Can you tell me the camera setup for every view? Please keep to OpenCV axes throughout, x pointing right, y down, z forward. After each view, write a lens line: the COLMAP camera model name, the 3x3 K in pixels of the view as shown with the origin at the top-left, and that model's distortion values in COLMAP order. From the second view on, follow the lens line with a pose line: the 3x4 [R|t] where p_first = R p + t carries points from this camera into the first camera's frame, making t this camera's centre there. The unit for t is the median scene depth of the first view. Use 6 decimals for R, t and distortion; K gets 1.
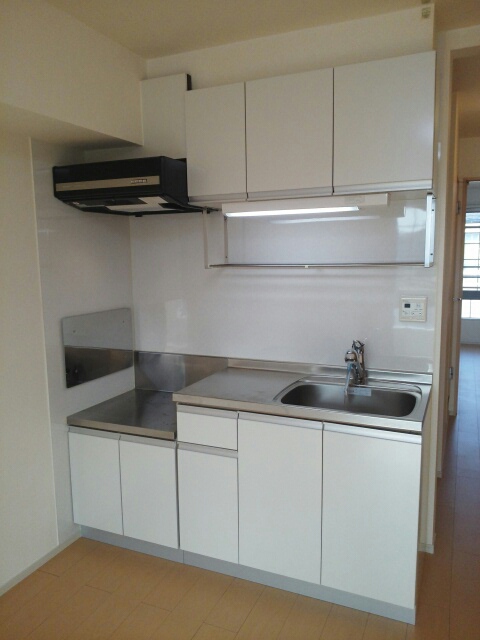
lens RADIAL K [[520.7, 0, 240.0], [0, 520.7, 320.0], [0, 0, 1]] dist [0.000397, -0.003184]
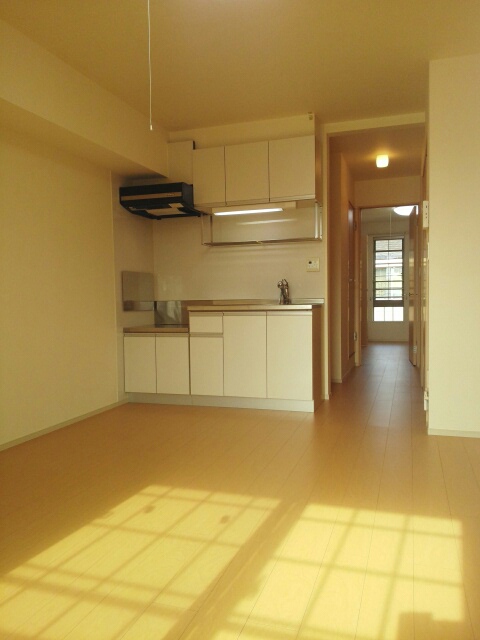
lens RADIAL K [[514.2, 0, 240.0], [0, 514.2, 320.0], [0, 0, 1]] dist [0.030071, -0.004437]
pose [[0.995152, -0.006657, 0.098121, -0.118049], [0.014677, 0.996586, -0.081242, 0.328879], [-0.097245, 0.082289, 0.991853, -0.817061]]
